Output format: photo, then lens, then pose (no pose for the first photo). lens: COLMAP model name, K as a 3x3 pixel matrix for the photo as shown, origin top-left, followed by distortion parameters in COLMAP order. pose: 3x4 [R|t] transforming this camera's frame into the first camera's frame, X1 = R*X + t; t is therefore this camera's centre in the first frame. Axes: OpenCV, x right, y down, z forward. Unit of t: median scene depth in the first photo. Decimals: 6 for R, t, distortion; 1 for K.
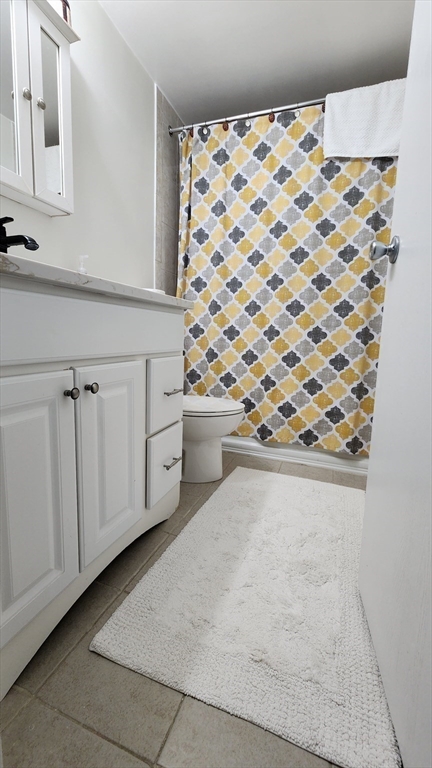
lens RADIAL K [[320.4, 0, 215.0], [0, 320.4, 386.8], [0, 0, 1]] dist [-0.001297, 0.000701]
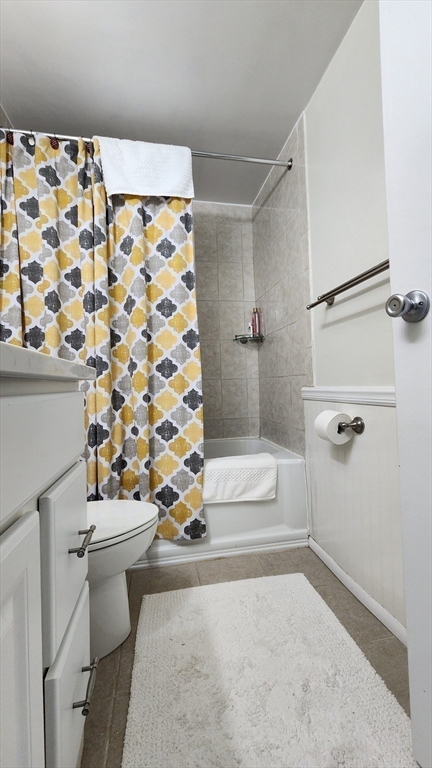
lens RADIAL K [[320.4, 0, 221.2], [0, 320.4, 390.9], [0, 0, 1]] dist [-0.001297, 0.000701]
pose [[0.844207, -0.073474, 0.530957, -0.119029], [0.143248, 0.985458, -0.091393, -0.095484], [-0.516521, 0.153214, 0.842456, 0.257263]]
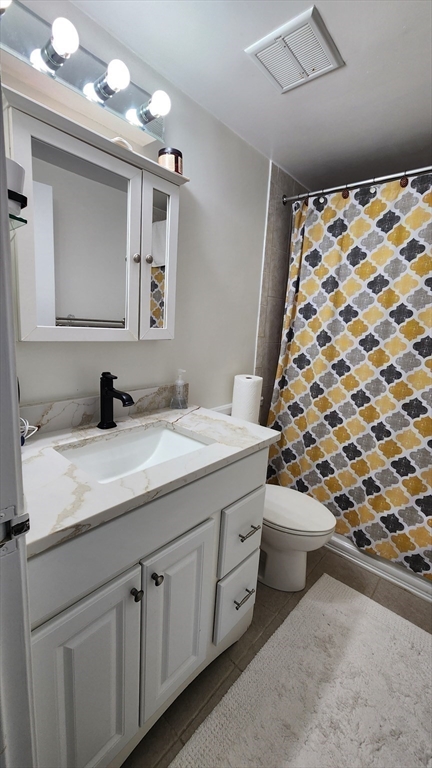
lens RADIAL K [[320.4, 0, 213.9], [0, 320.4, 381.6], [0, 0, 1]] dist [-0.001297, 0.000701]
pose [[0.932375, 0.083437, -0.351732, 0.049089], [-0.074907, 0.996473, 0.037818, -0.301743], [0.353647, -0.008914, 0.935336, 0.027998]]
